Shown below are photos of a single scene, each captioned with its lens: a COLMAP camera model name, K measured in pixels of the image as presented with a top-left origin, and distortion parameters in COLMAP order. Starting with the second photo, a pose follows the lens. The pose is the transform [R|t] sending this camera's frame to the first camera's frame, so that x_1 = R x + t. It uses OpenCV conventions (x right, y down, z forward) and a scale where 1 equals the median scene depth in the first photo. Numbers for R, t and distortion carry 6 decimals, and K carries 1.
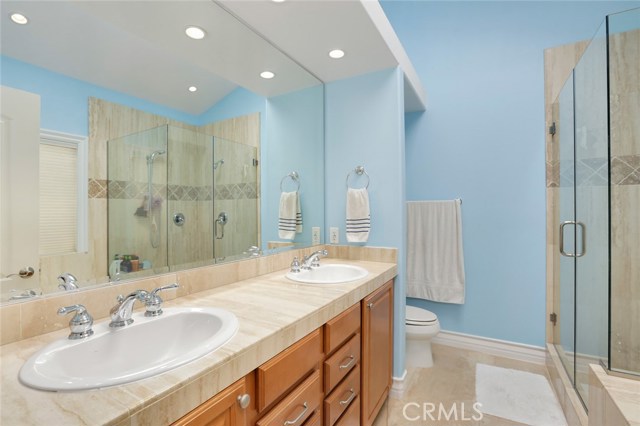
lens RADIAL K [[295.1, 0, 321.2], [0, 295.1, 212.6], [0, 0, 1]] dist [-0.010418, 0.000328]
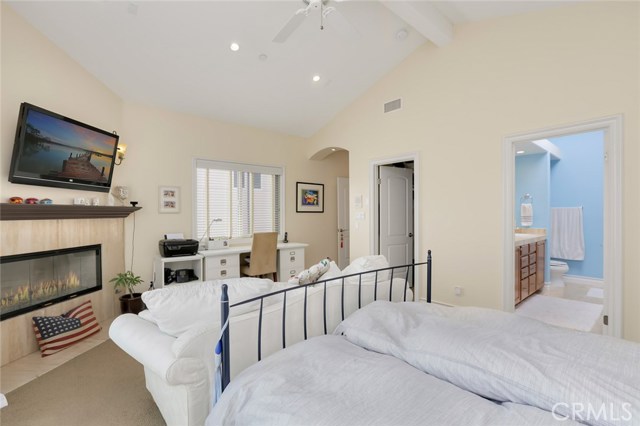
lens RADIAL K [[295.1, 0, 316.4], [0, 295.1, 214.0], [0, 0, 1]] dist [-0.010418, 0.000328]
pose [[0.941868, -0.003060, -0.335969, -0.571005], [0.000589, 0.999972, -0.007458, 0.017292], [0.335982, 0.006826, 0.941844, -1.526837]]
